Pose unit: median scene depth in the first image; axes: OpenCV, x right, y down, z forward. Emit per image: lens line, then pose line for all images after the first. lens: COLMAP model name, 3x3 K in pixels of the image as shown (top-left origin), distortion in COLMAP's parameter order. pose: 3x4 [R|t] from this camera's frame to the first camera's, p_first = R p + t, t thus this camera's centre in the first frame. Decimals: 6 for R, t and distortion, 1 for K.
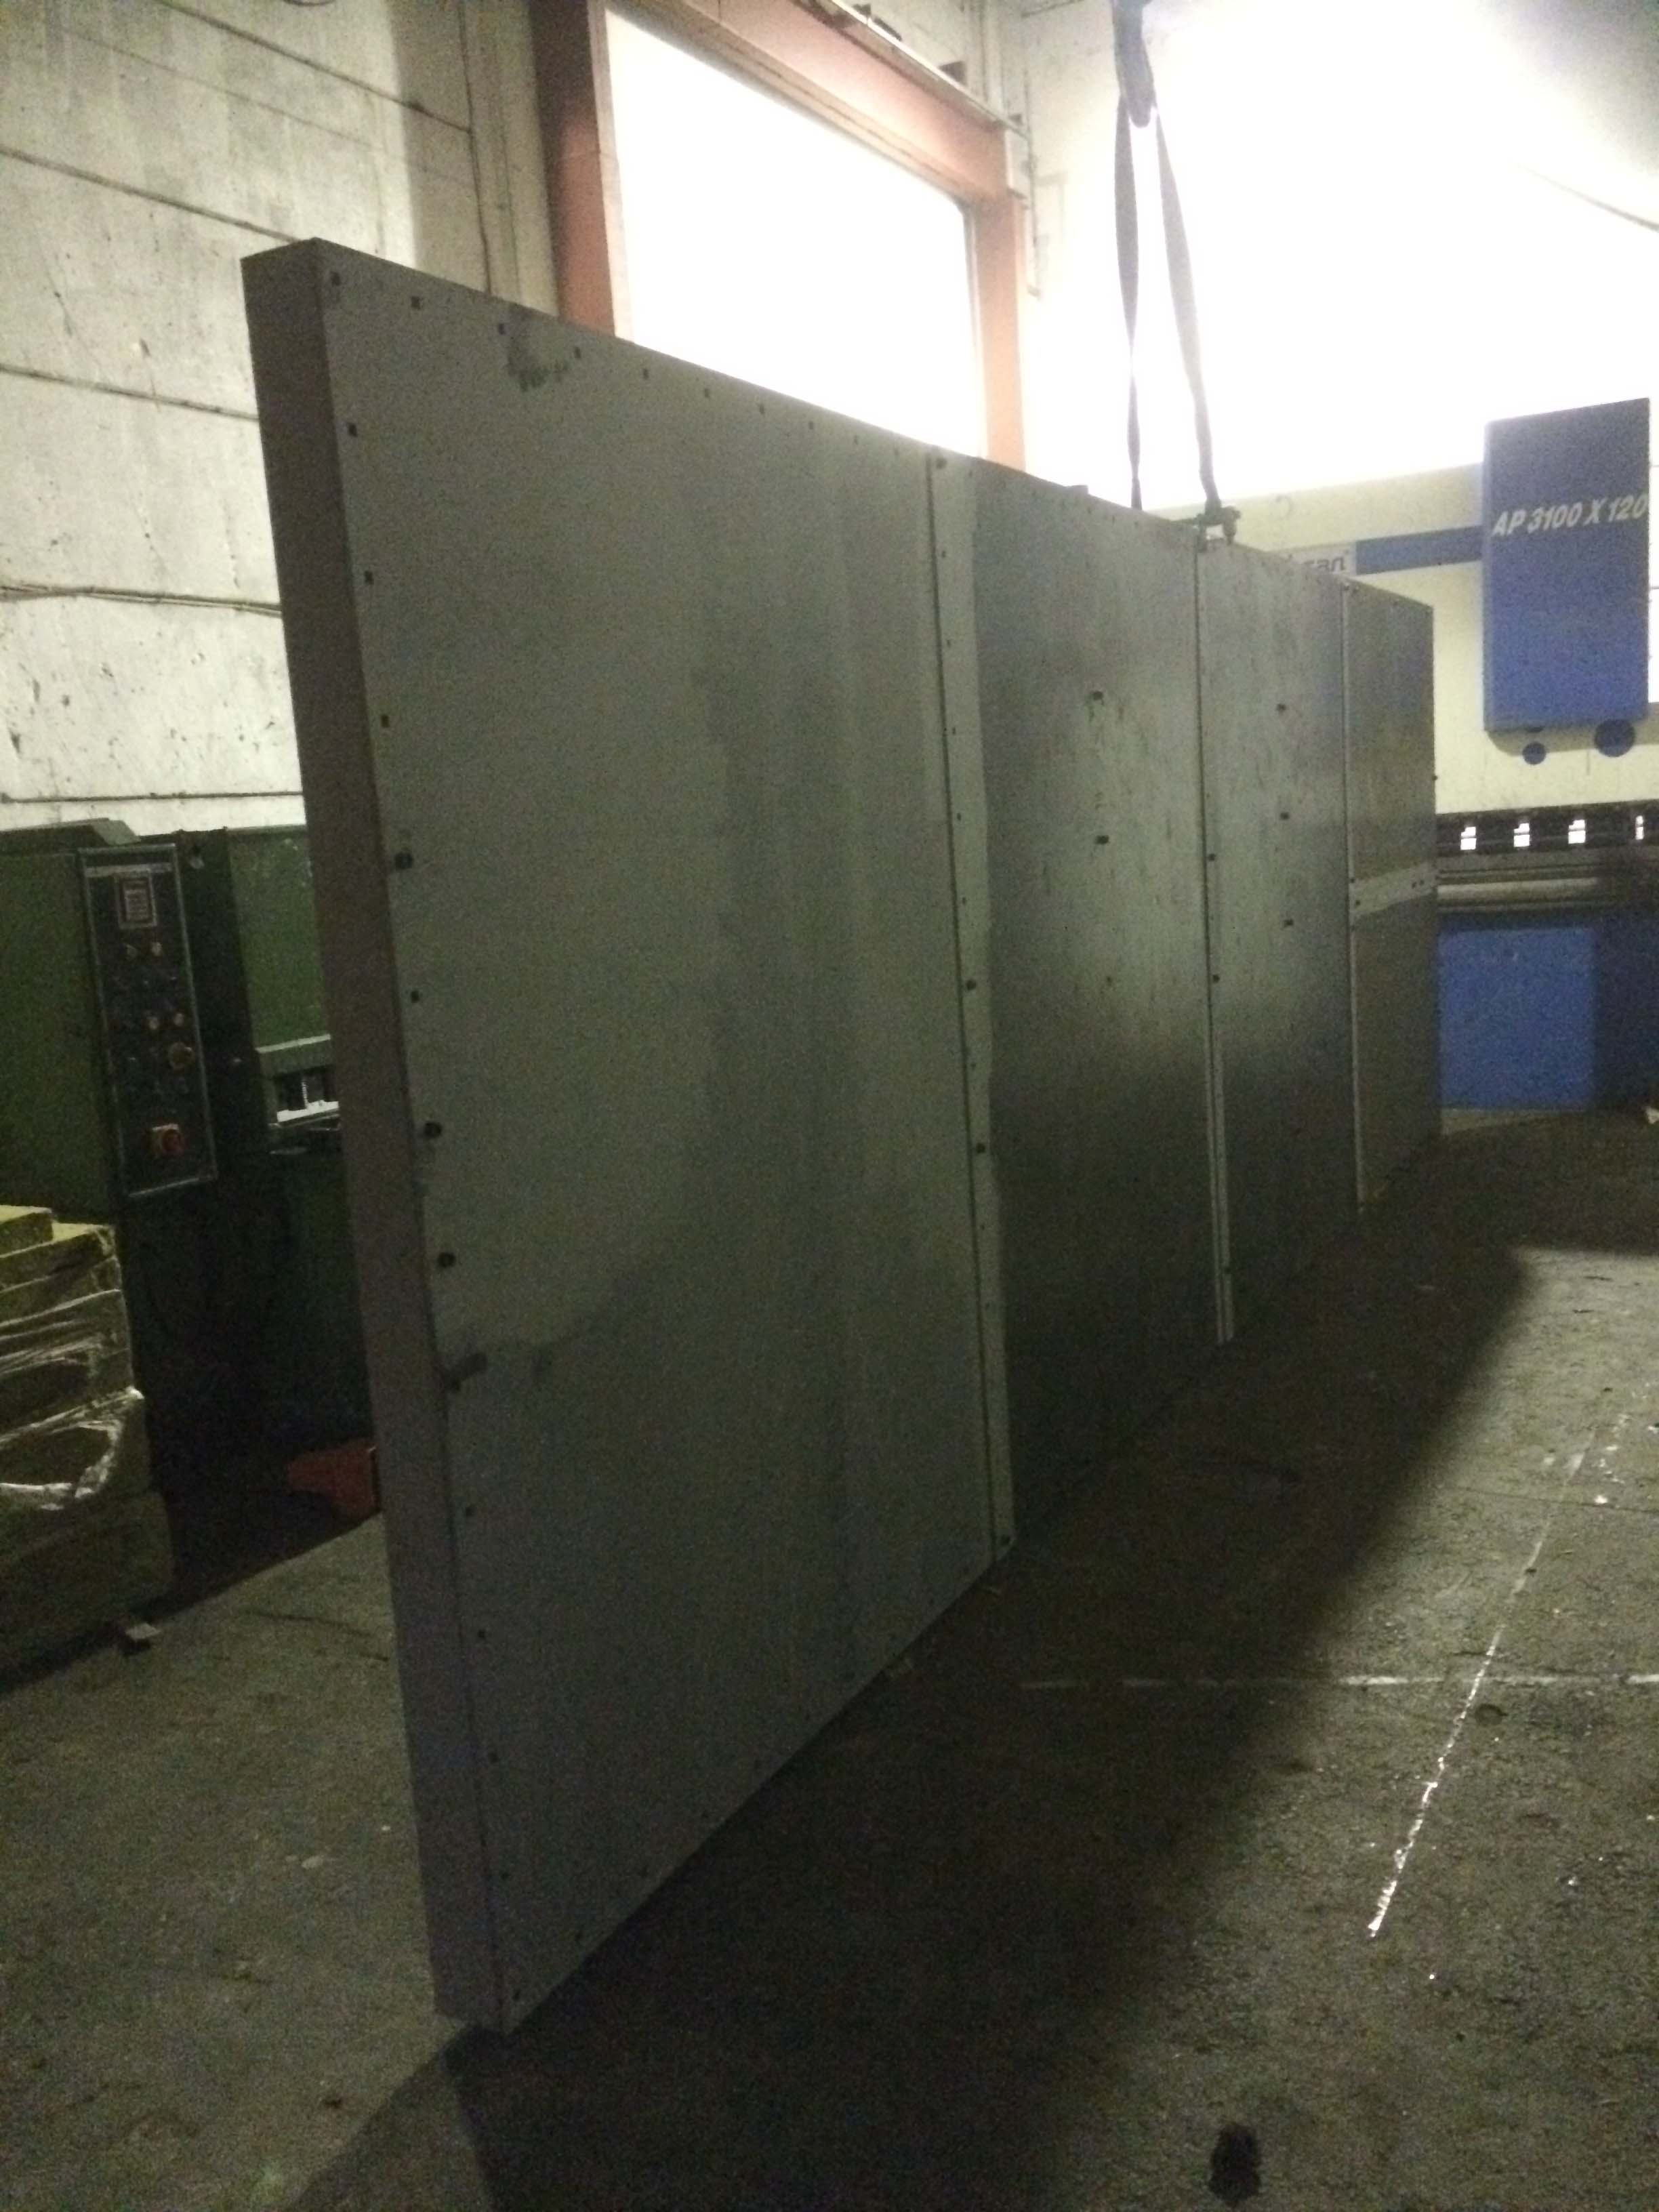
lens RADIAL K [[1873.5, 0, 830.8], [0, 1873.5, 1107.5], [0, 0, 1]] dist [0.013857, 0.006399]
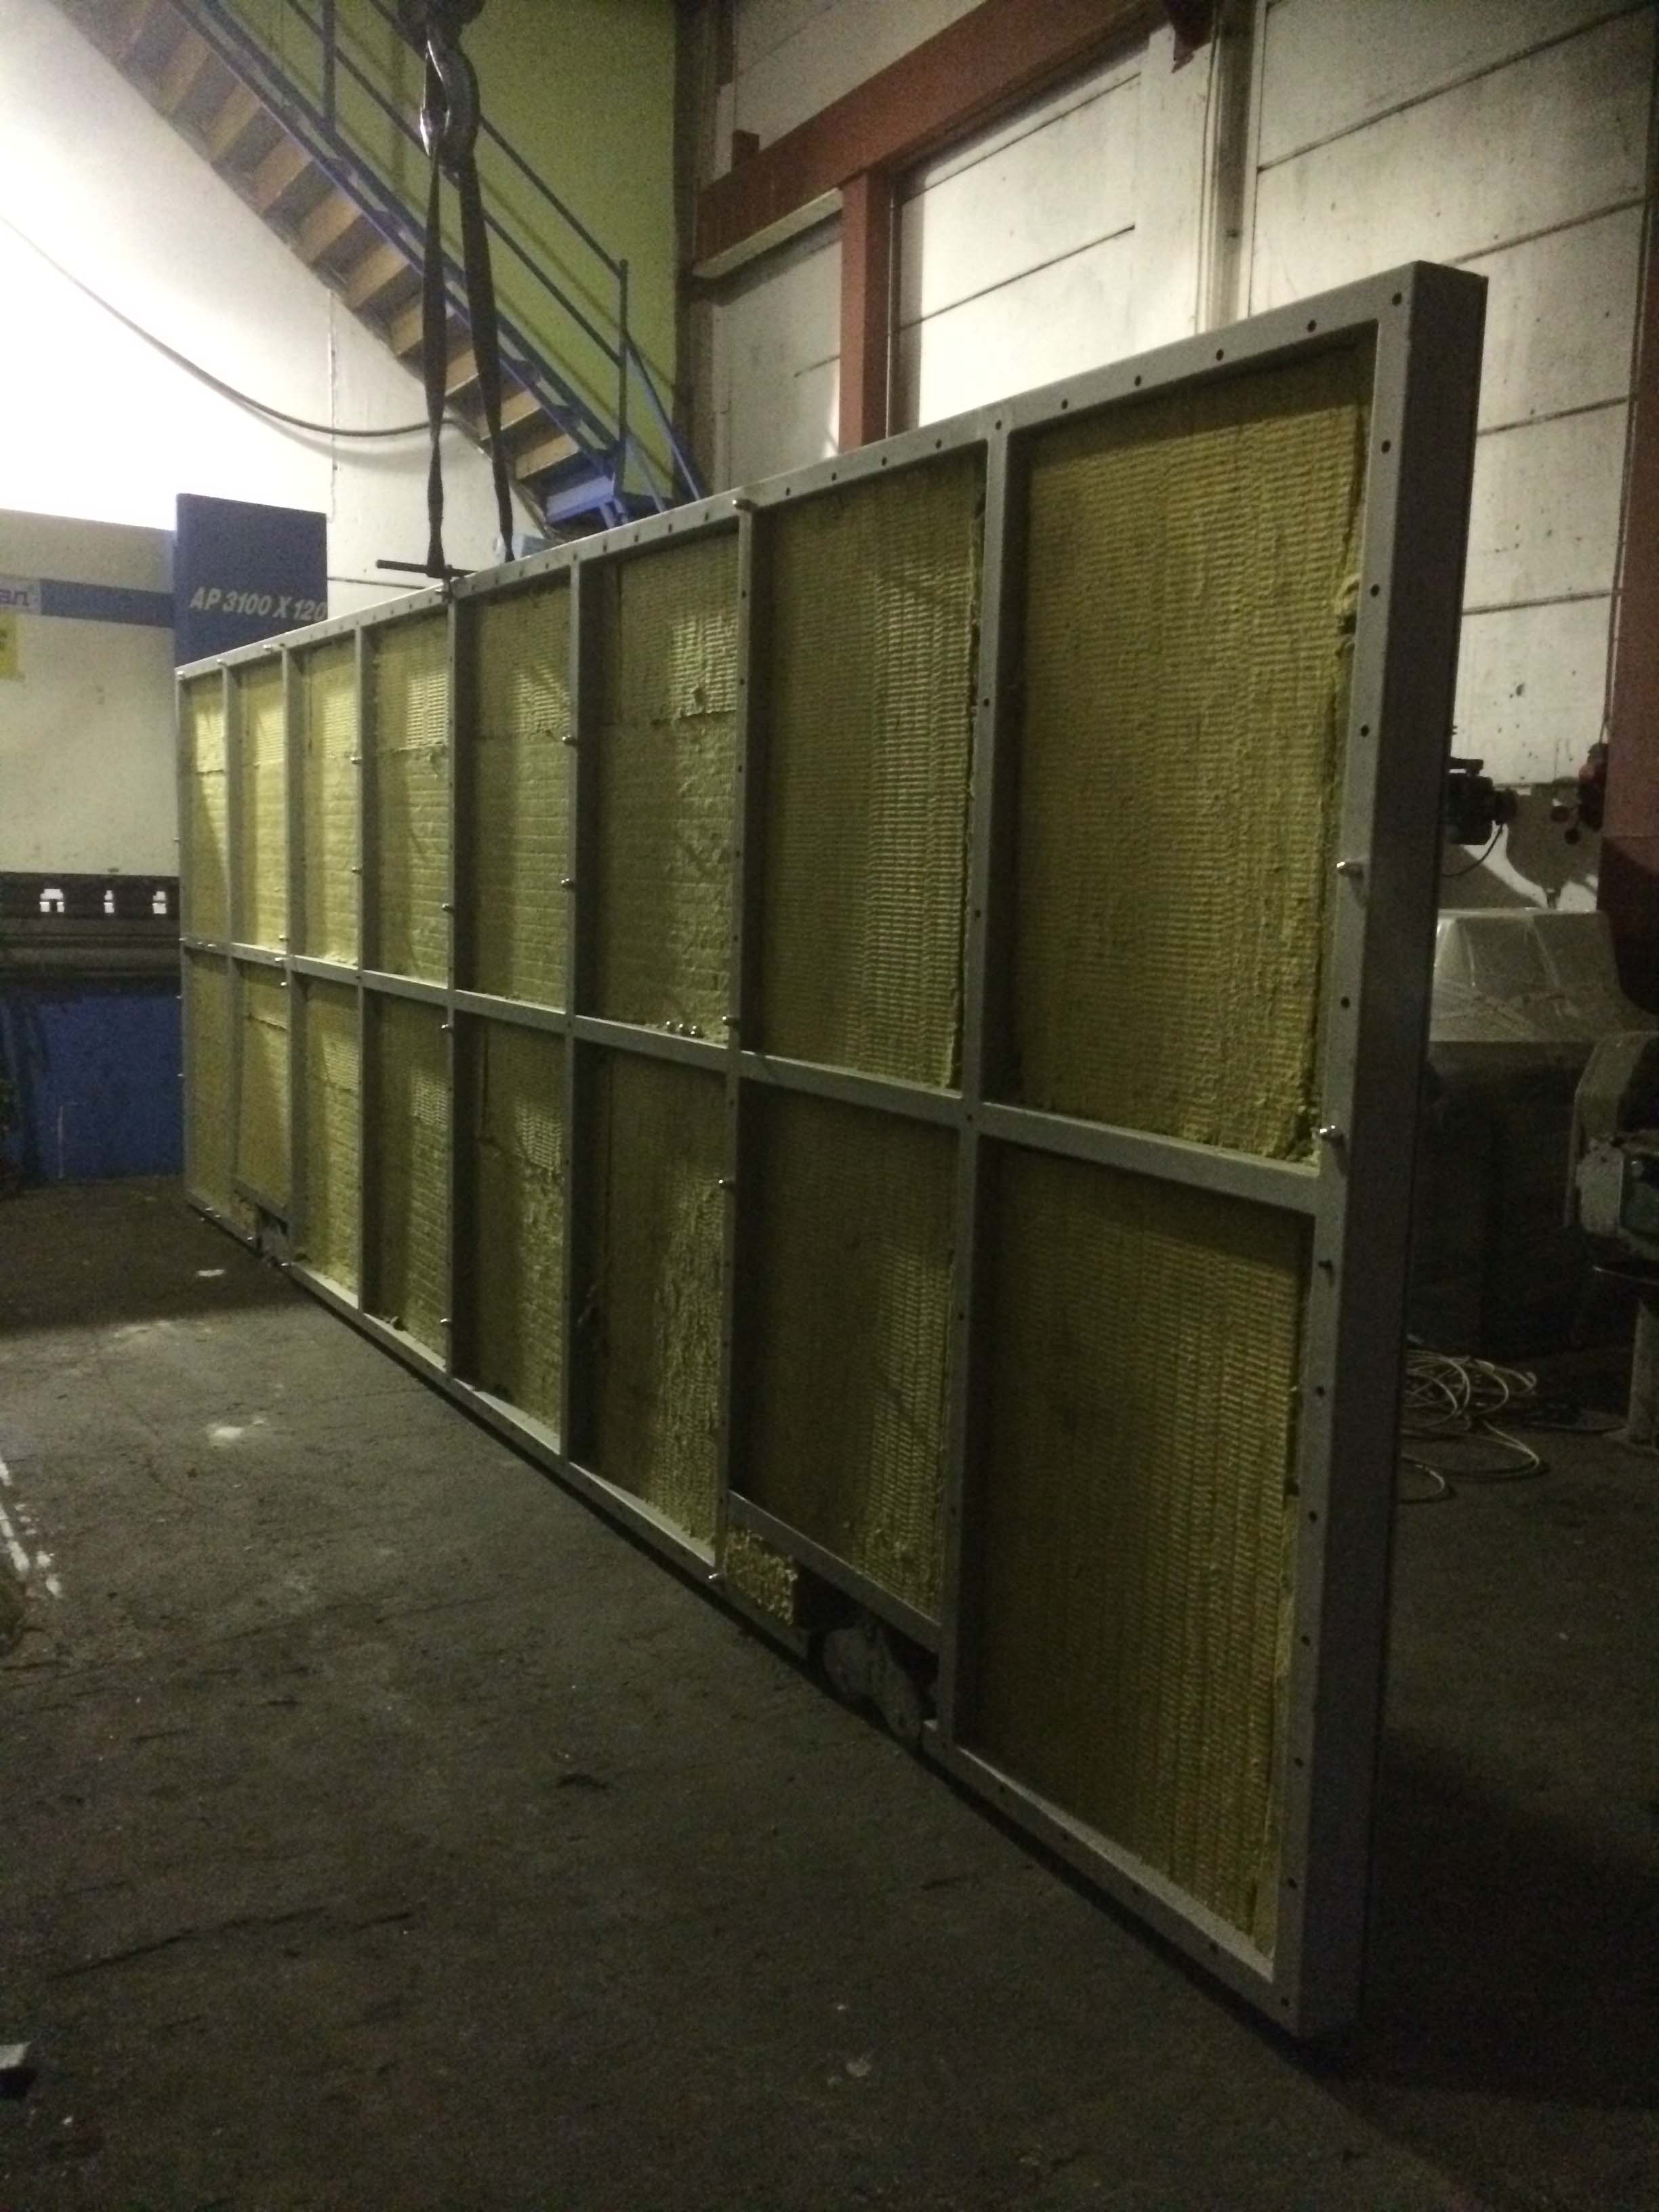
lens RADIAL K [[1873.5, 0, 831.0], [0, 1873.5, 1108.0], [0, 0, 1]] dist [0.013857, 0.006399]
pose [[0.502907, -0.018918, 0.864134, -0.355017], [0.057868, 0.998254, -0.011823, -0.002698], [-0.862401, 0.055952, 0.503124, 0.207824]]
